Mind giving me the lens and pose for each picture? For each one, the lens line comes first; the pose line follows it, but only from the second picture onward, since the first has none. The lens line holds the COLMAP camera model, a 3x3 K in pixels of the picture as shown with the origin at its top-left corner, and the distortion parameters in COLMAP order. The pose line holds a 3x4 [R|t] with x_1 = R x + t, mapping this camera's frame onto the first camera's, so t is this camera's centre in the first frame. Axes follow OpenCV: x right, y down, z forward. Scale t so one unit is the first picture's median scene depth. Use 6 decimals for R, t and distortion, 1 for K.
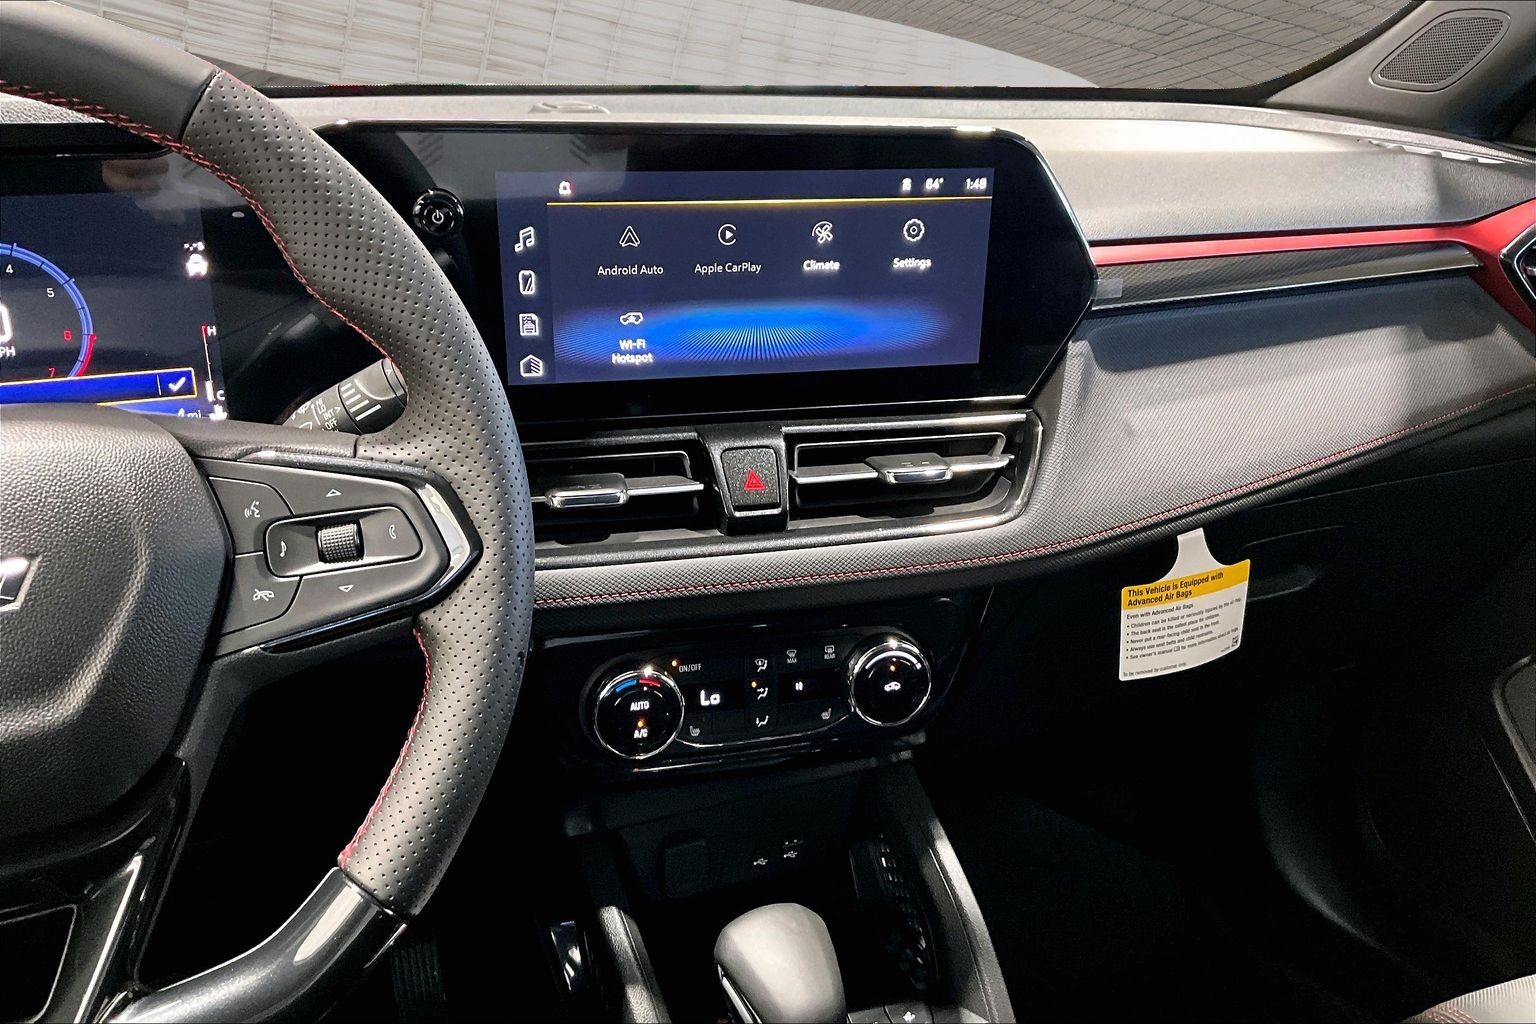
lens RADIAL K [[1283.8, 0, 789.6], [0, 1283.8, 510.0], [0, 0, 1]] dist [0.077430, -0.150740]
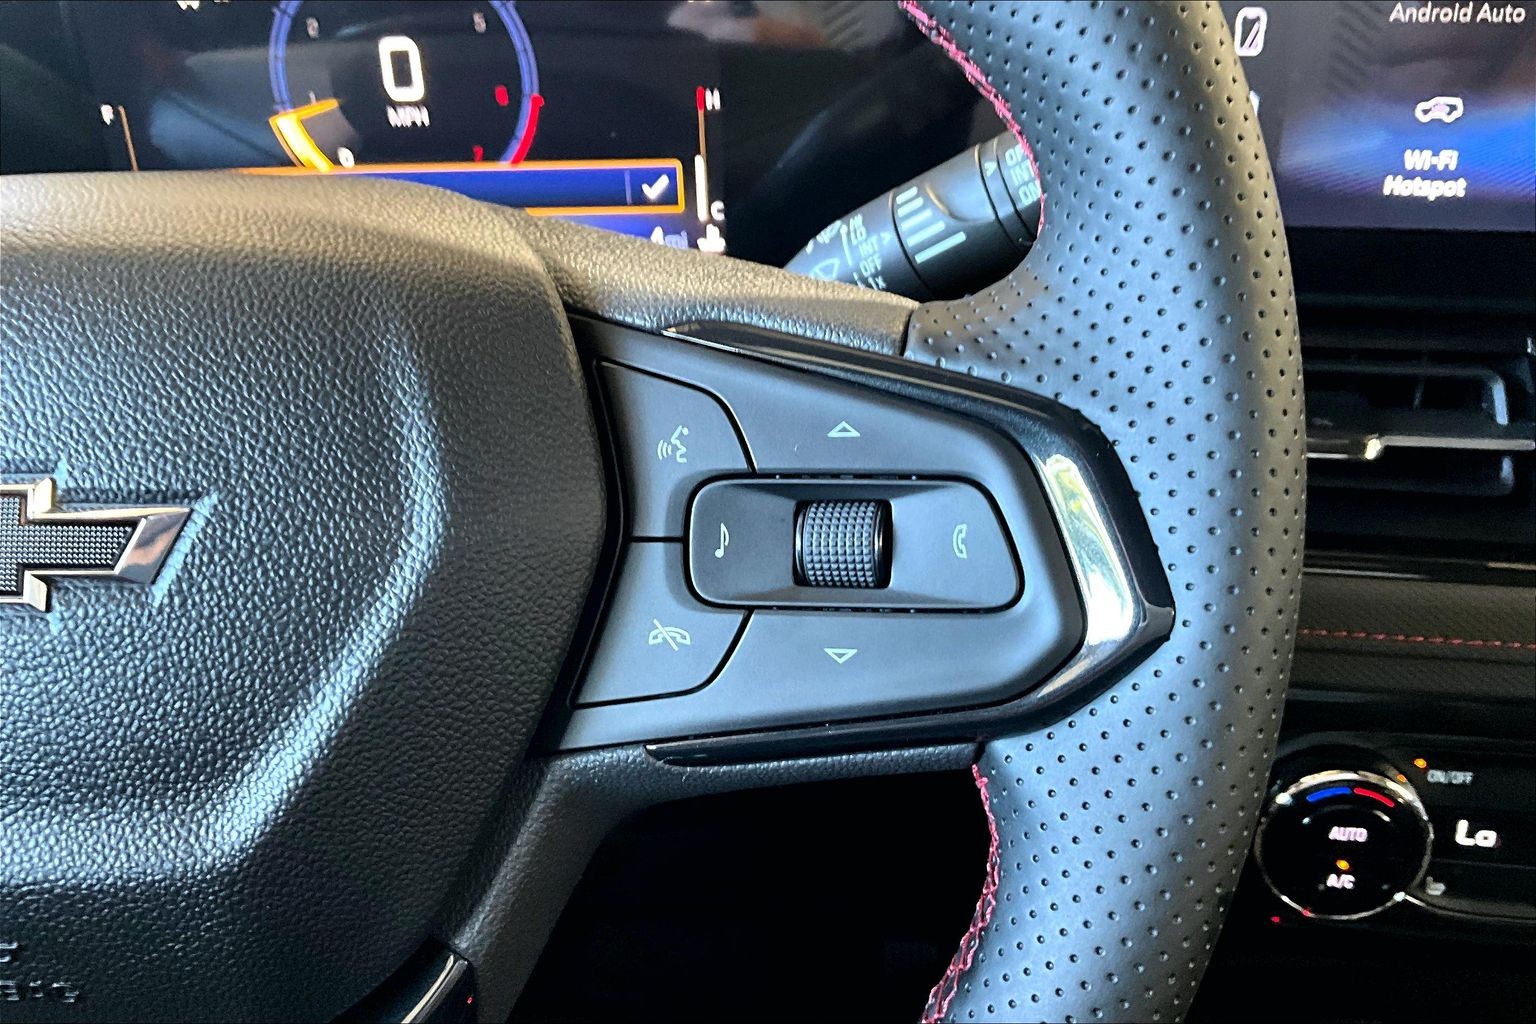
lens RADIAL K [[1283.8, 0, 792.4], [0, 1283.8, 497.3], [0, 0, 1]] dist [0.077430, -0.150740]
pose [[0.906827, 0.146781, -0.395120, -0.128787], [-0.107896, 0.987011, 0.119031, -0.027209], [0.407459, -0.065308, 0.910885, 0.399699]]
